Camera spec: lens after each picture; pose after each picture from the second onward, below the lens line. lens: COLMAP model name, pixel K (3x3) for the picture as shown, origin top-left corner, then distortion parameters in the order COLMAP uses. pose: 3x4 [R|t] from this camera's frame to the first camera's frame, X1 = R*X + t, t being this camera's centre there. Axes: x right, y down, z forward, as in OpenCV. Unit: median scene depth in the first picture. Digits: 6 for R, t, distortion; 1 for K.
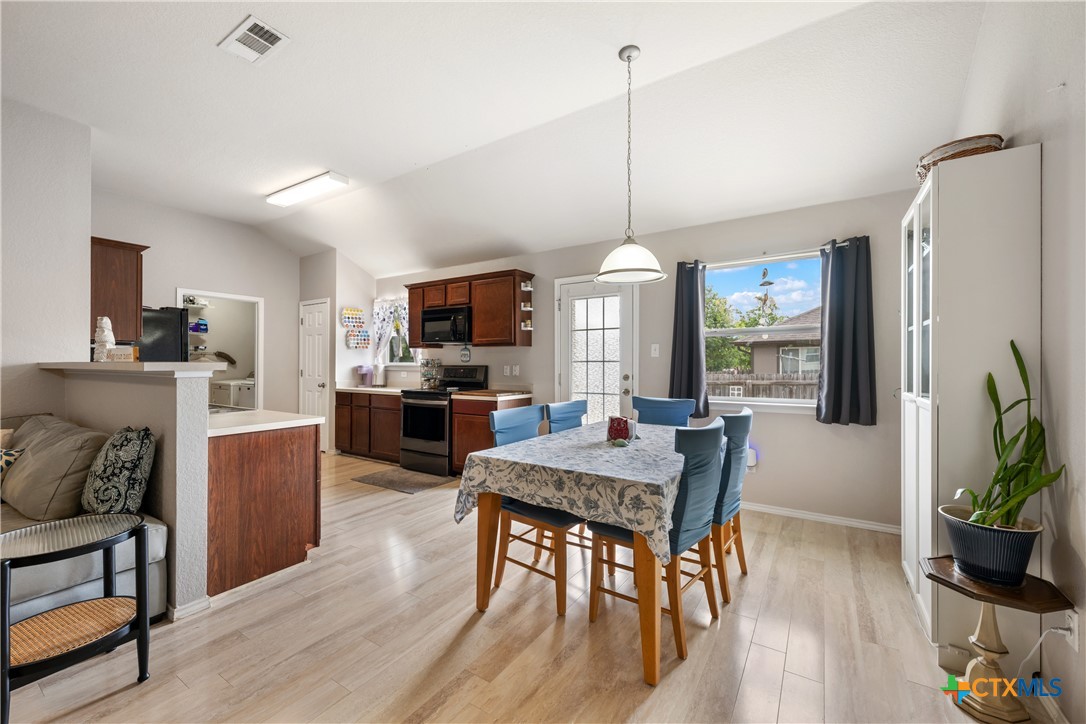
lens RADIAL K [[428.2, 0, 548.8], [0, 428.2, 361.9], [0, 0, 1]] dist [-0.006250, 0.000932]
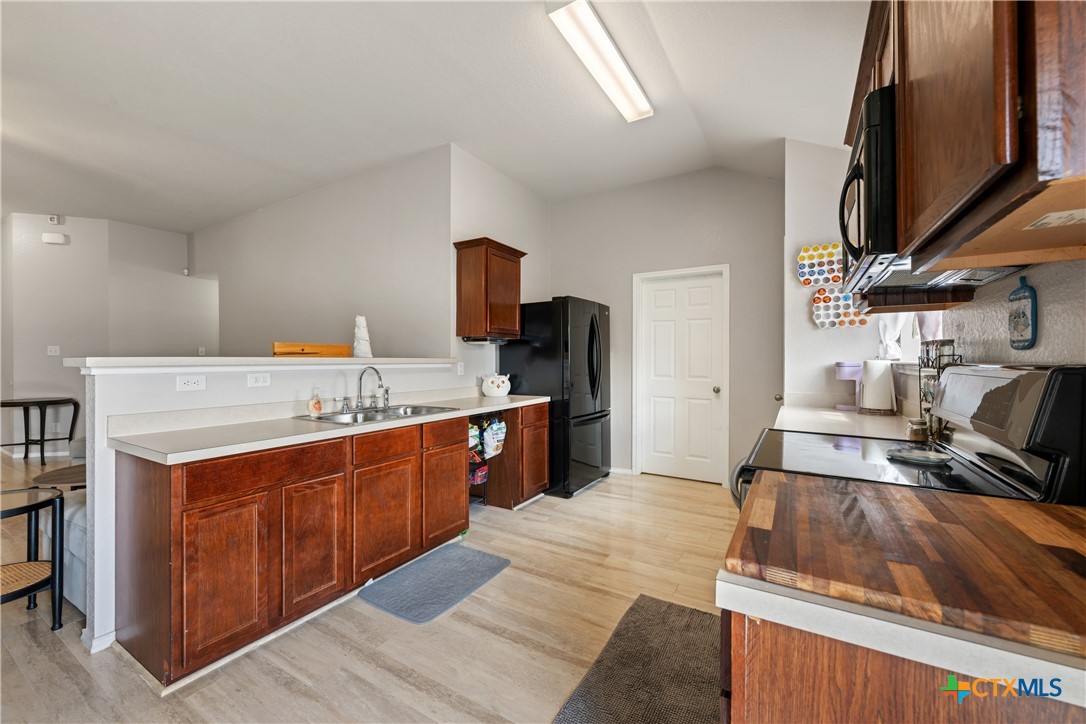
lens RADIAL K [[428.2, 0, 545.3], [0, 428.2, 362.7], [0, 0, 1]] dist [-0.006250, 0.000932]
pose [[0.023486, 0.004929, -0.999712, 0.031126], [0.007178, 0.999961, 0.005099, 0.008461], [0.999698, -0.007295, 0.023450, 1.245947]]
